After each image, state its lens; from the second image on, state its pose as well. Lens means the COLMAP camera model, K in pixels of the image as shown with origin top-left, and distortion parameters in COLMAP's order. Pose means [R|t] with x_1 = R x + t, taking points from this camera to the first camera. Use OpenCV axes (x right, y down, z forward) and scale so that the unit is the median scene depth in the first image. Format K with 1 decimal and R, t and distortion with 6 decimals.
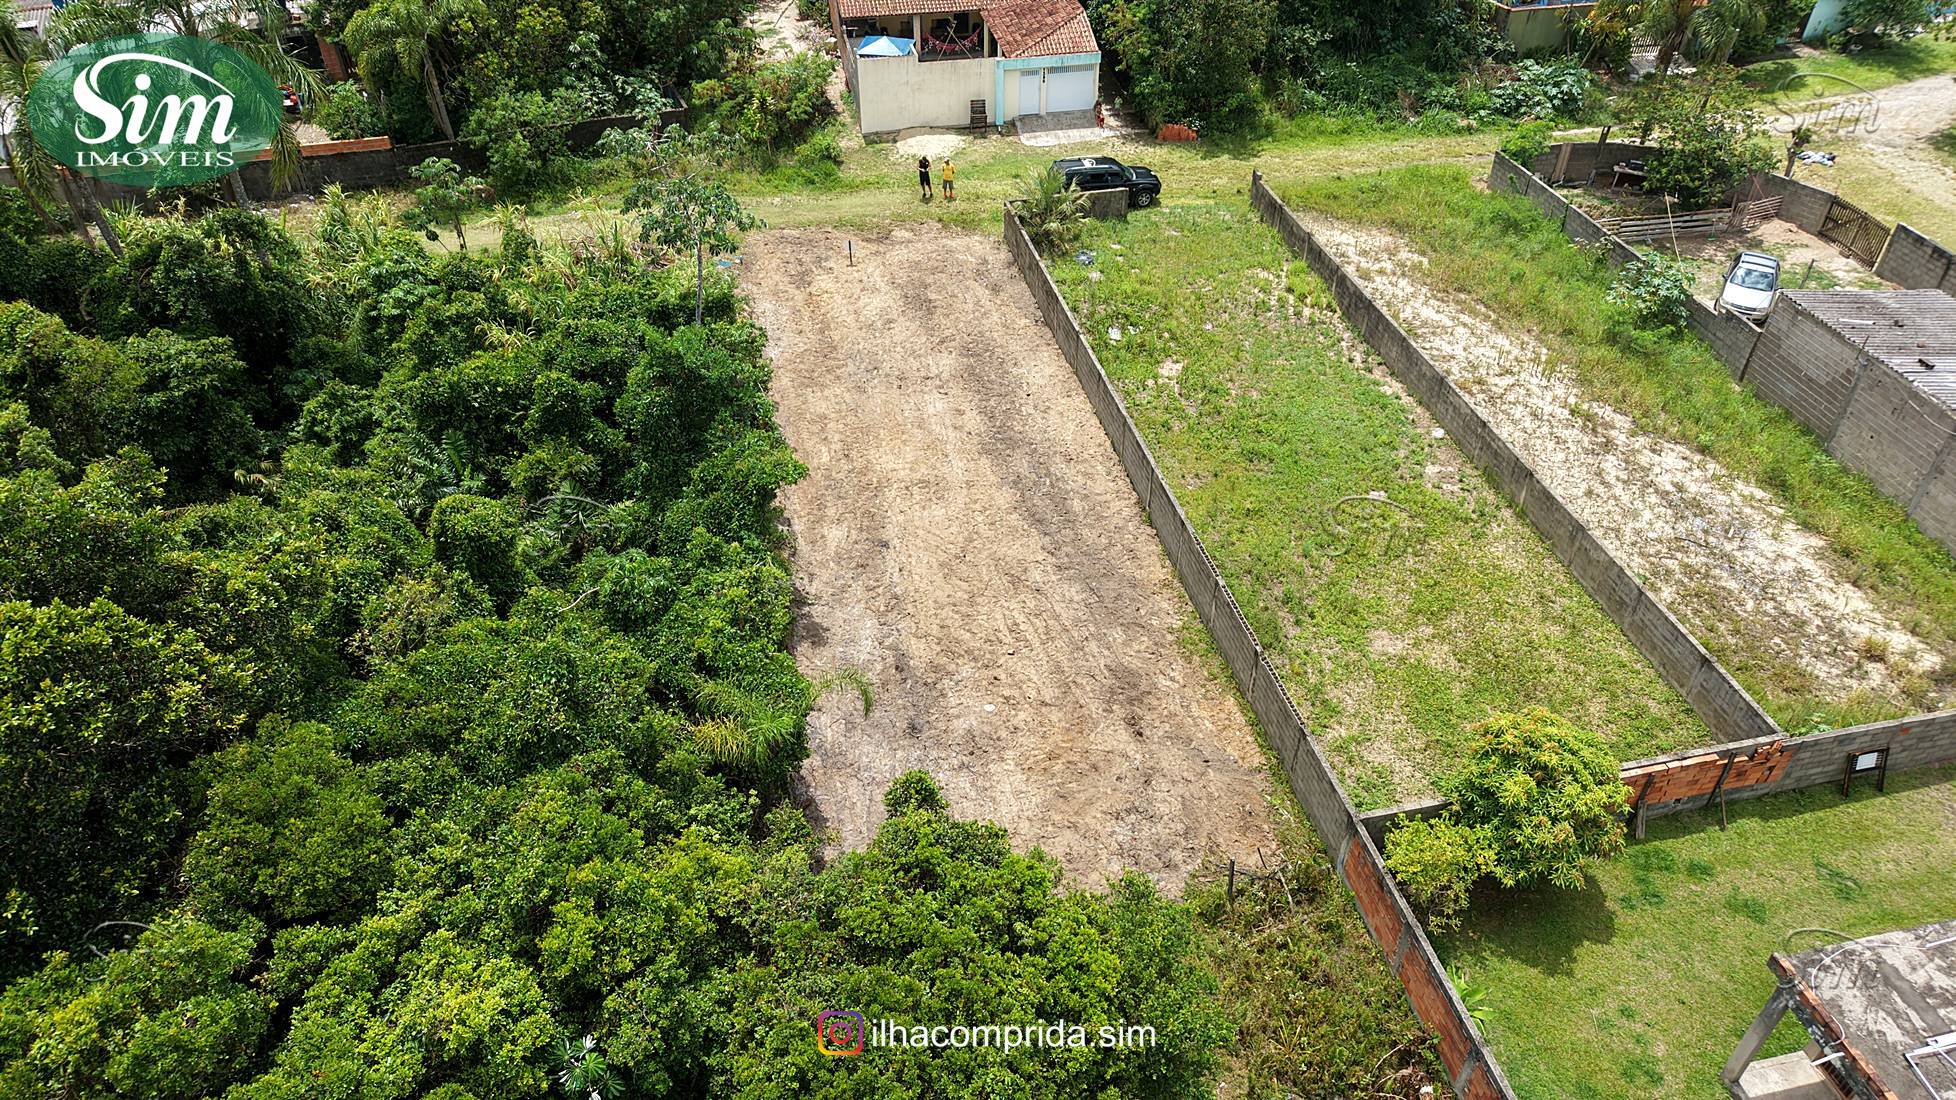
lens RADIAL K [[1315.3, 0, 977.5], [0, 1315.3, 551.2], [0, 0, 1]] dist [0.007452, -0.012047]
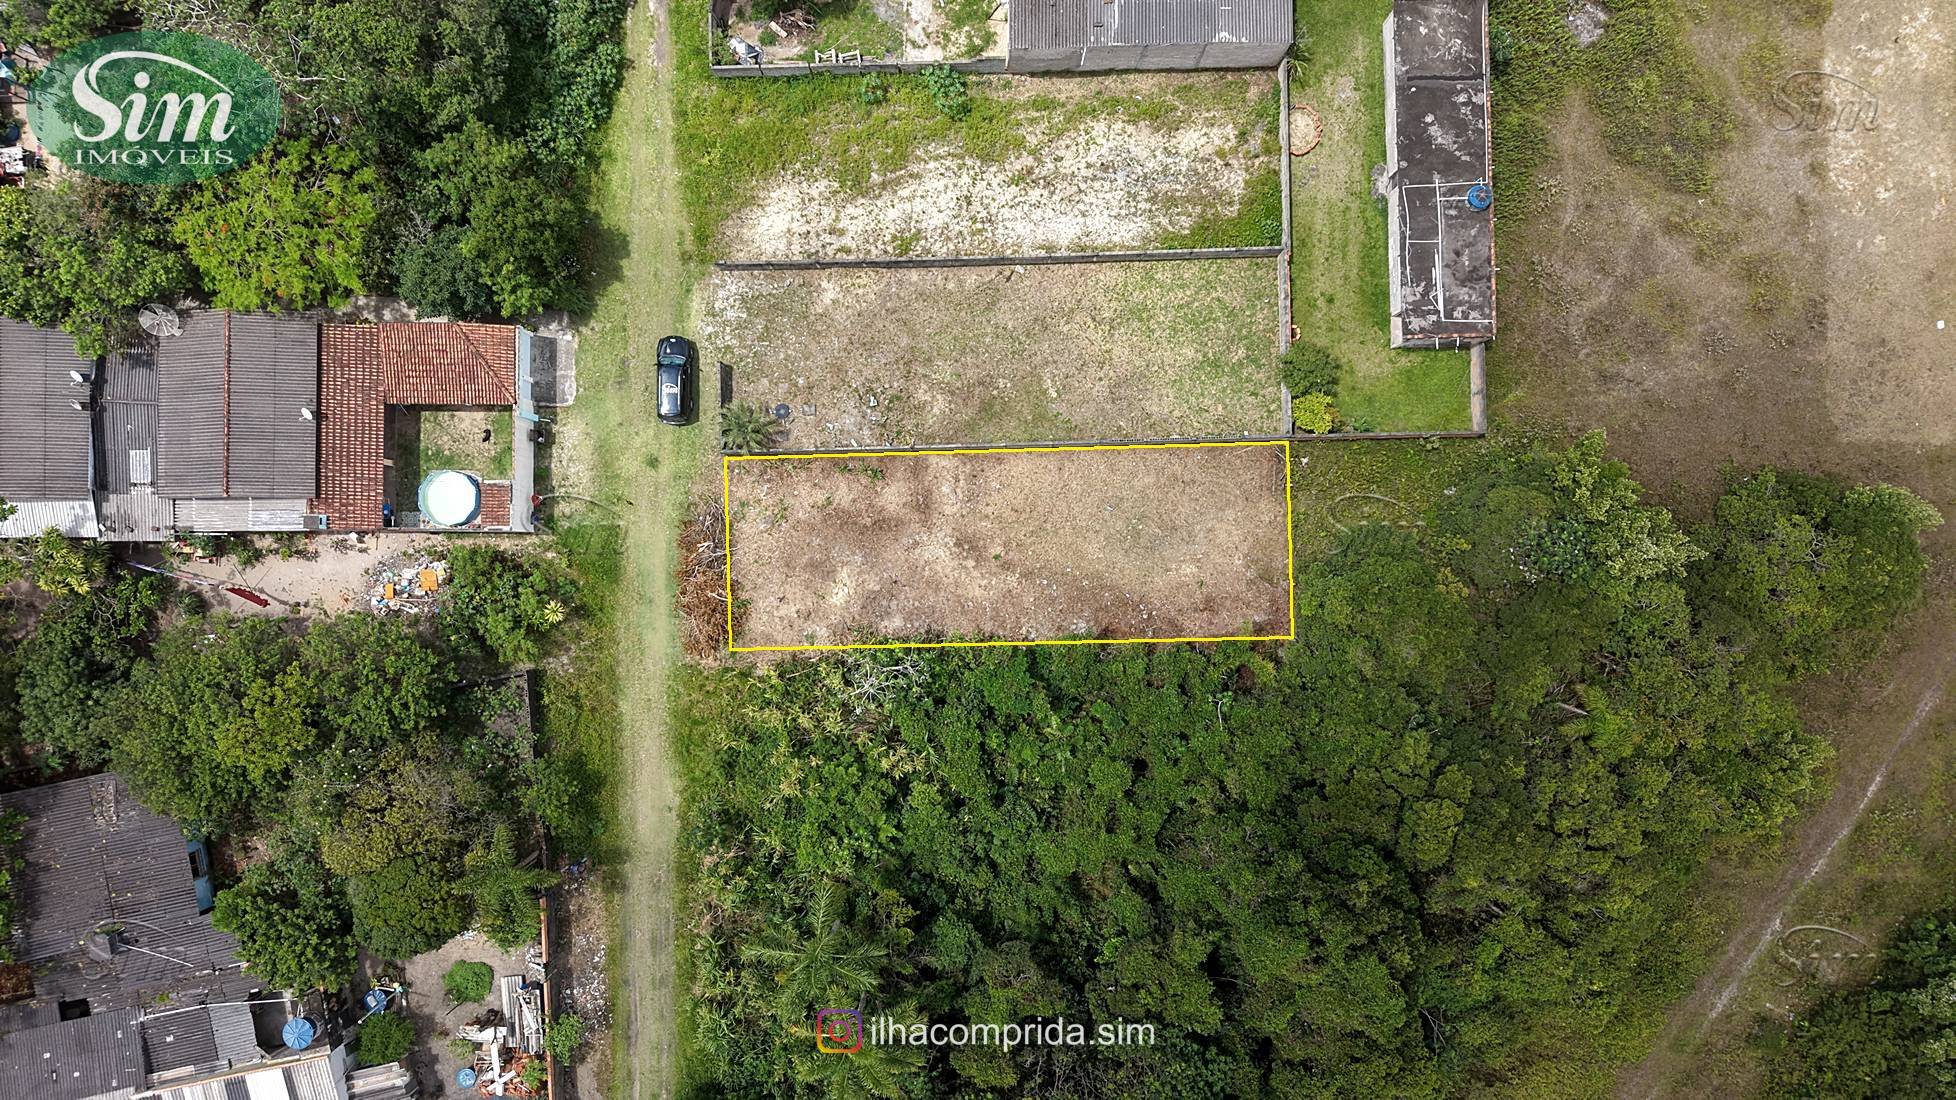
lens RADIAL K [[1315.3, 0, 974.3], [0, 1315.3, 563.5], [0, 0, 1]] dist [0.007452, -0.012047]
pose [[0.194130, -0.980933, 0.009201, -0.062179], [0.626882, 0.131265, 0.767977, -1.279923], [-0.754542, -0.143319, 0.640411, -0.134980]]
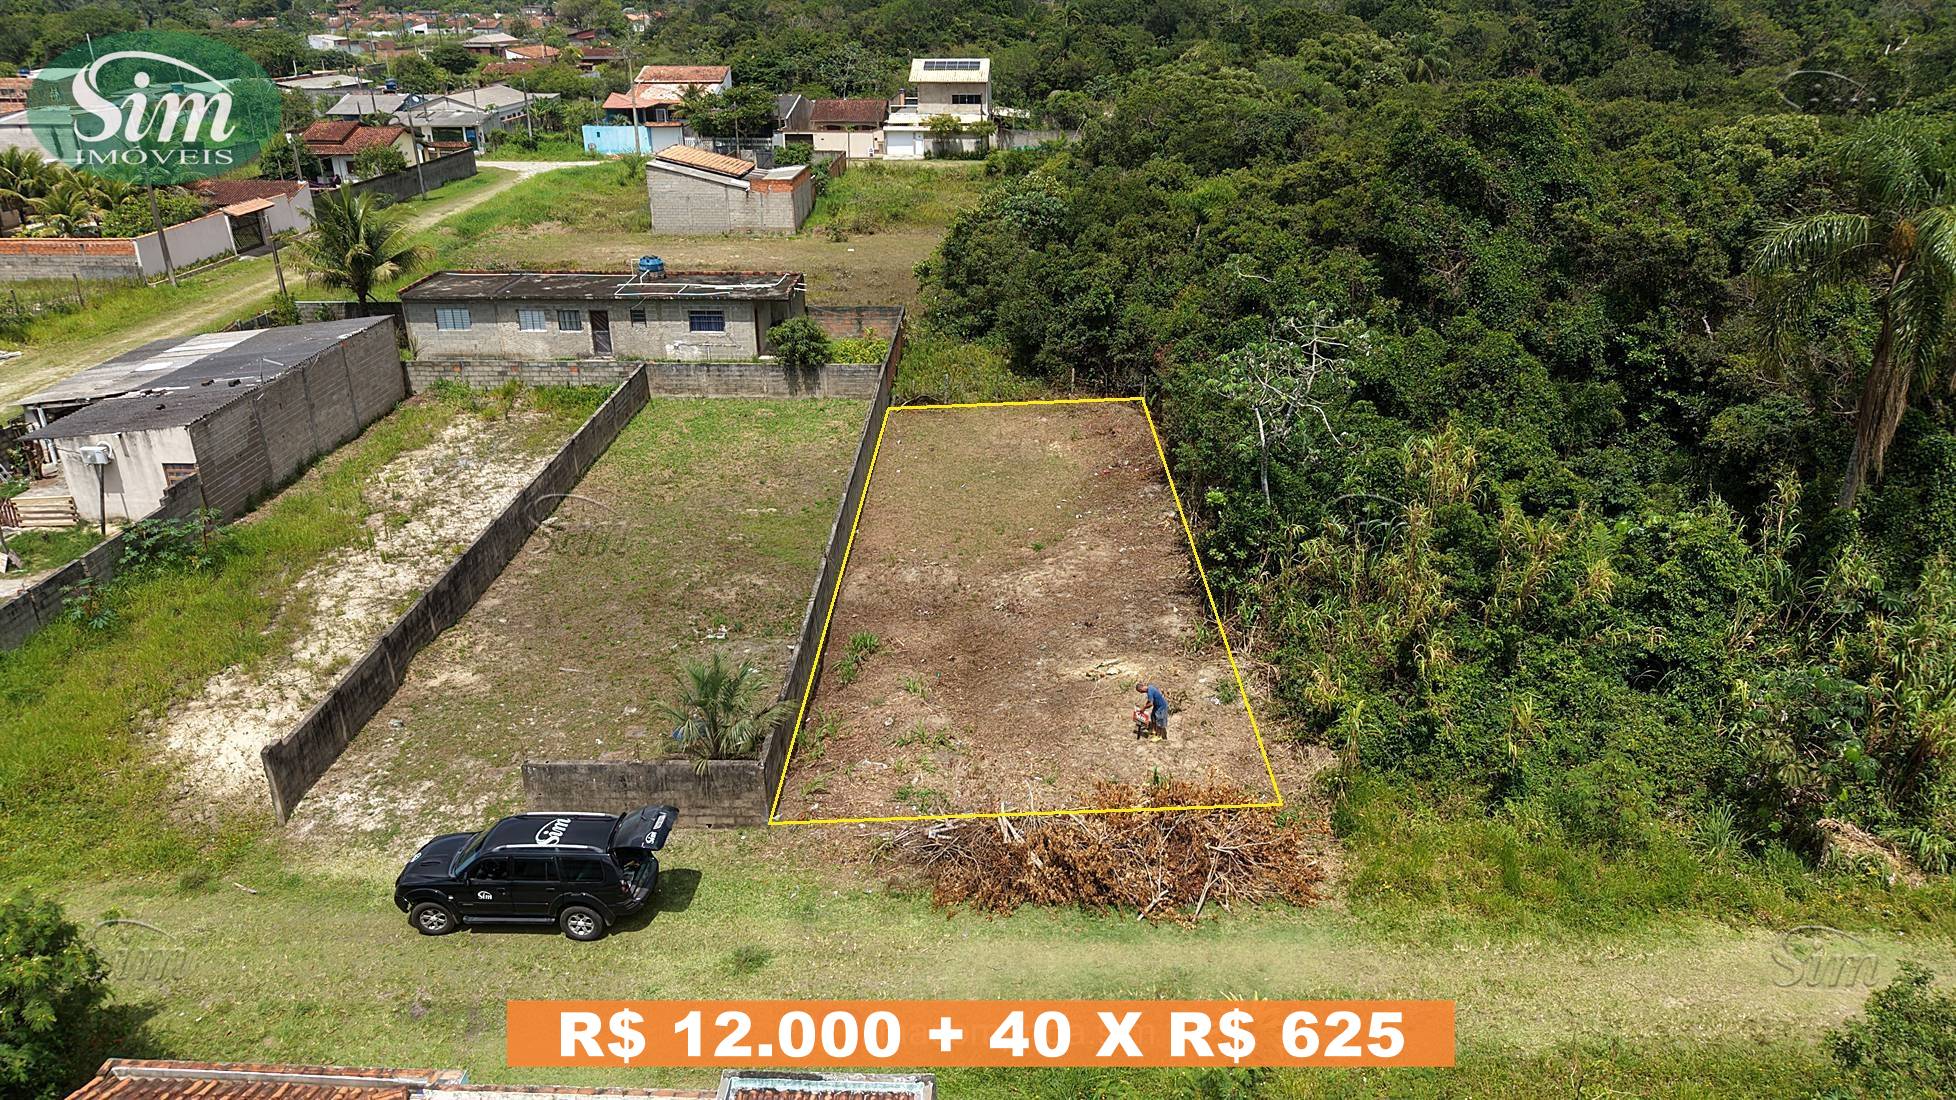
lens RADIAL K [[1315.3, 0, 980.2], [0, 1315.3, 555.8], [0, 0, 1]] dist [0.007452, -0.012047]
pose [[-0.971742, -0.083869, 0.220643, -0.193298], [0.158311, 0.461784, 0.872751, -0.832568], [-0.175086, 0.883019, -0.435457, 1.260273]]
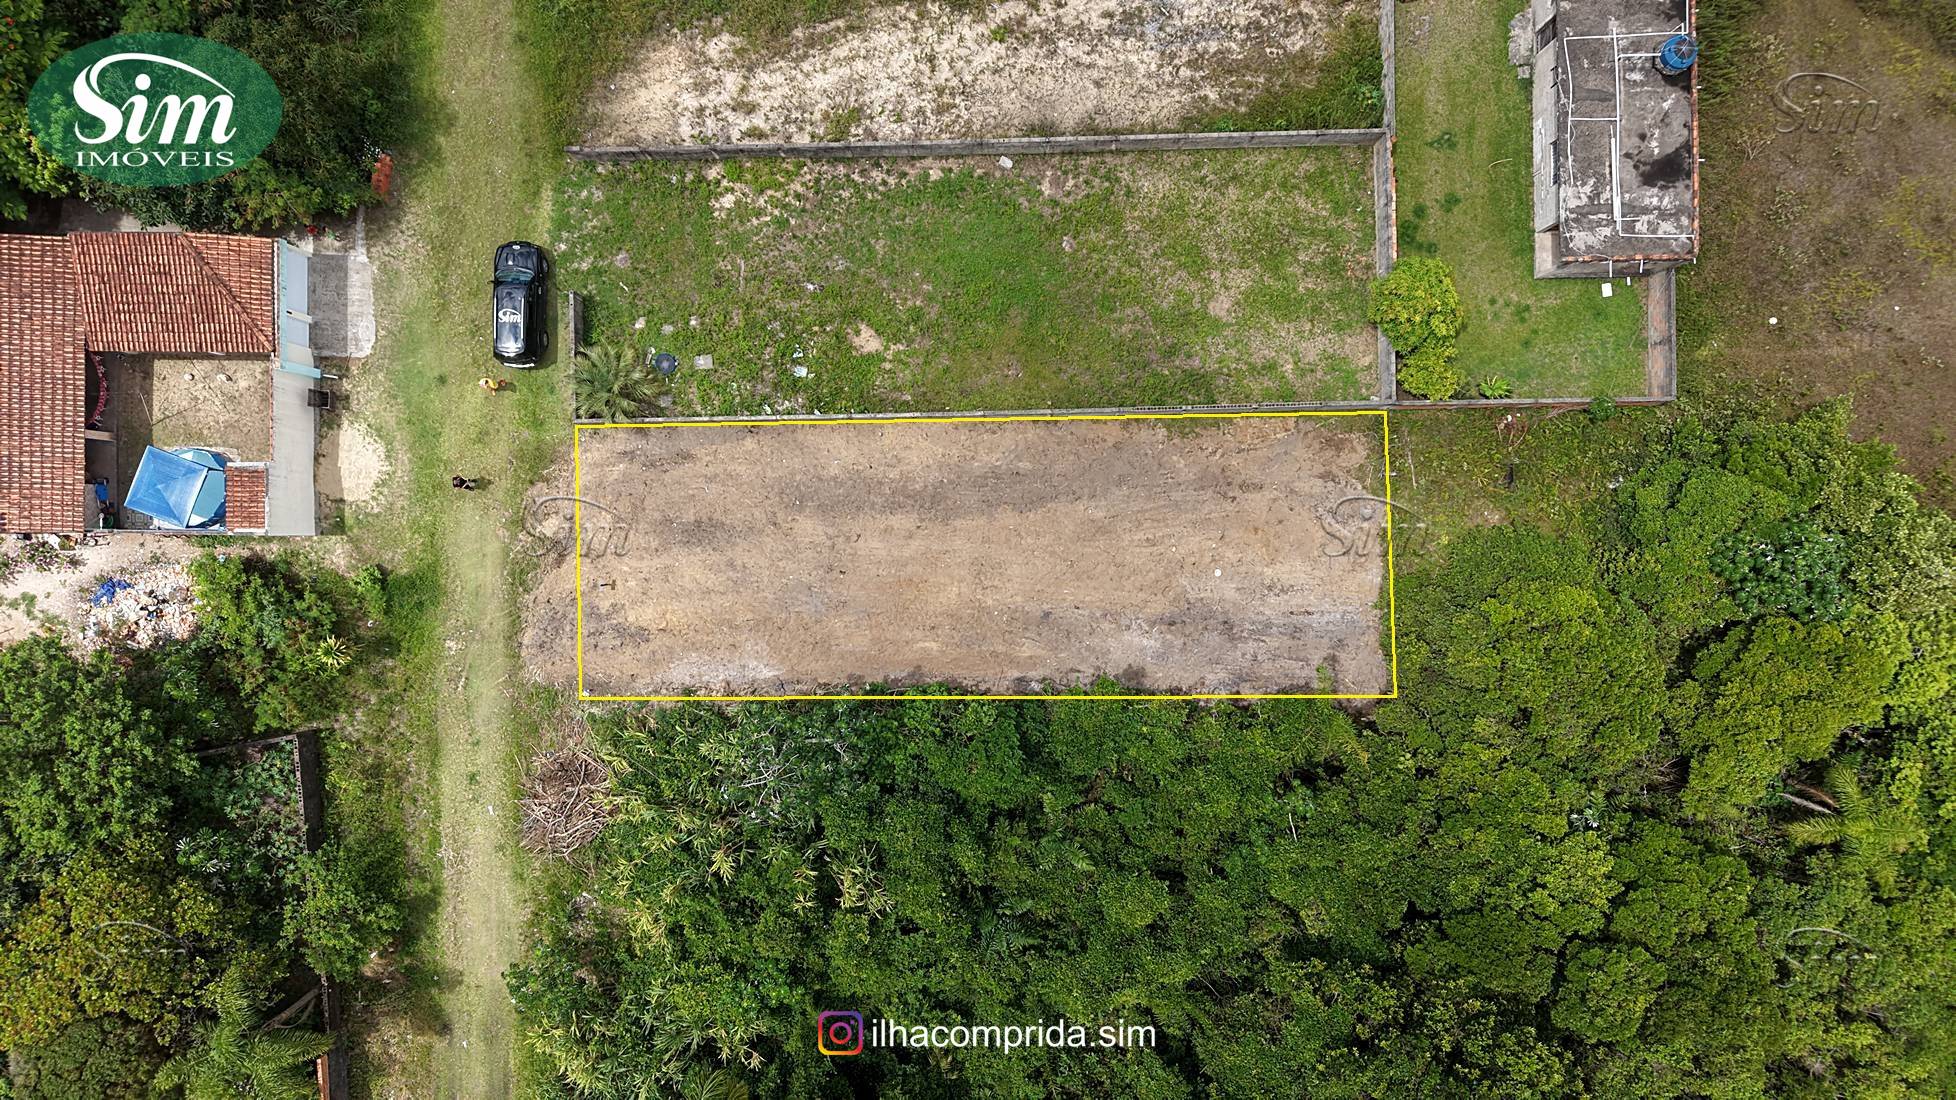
lens RADIAL K [[1315.3, 0, 982.0], [0, 1315.3, 553.4], [0, 0, 1]] dist [0.007452, -0.012047]
pose [[0.198021, -0.980194, -0.002914, -0.012837], [0.624663, 0.123903, 0.771002, -0.902923], [-0.755370, -0.154494, 0.636826, 0.146606]]
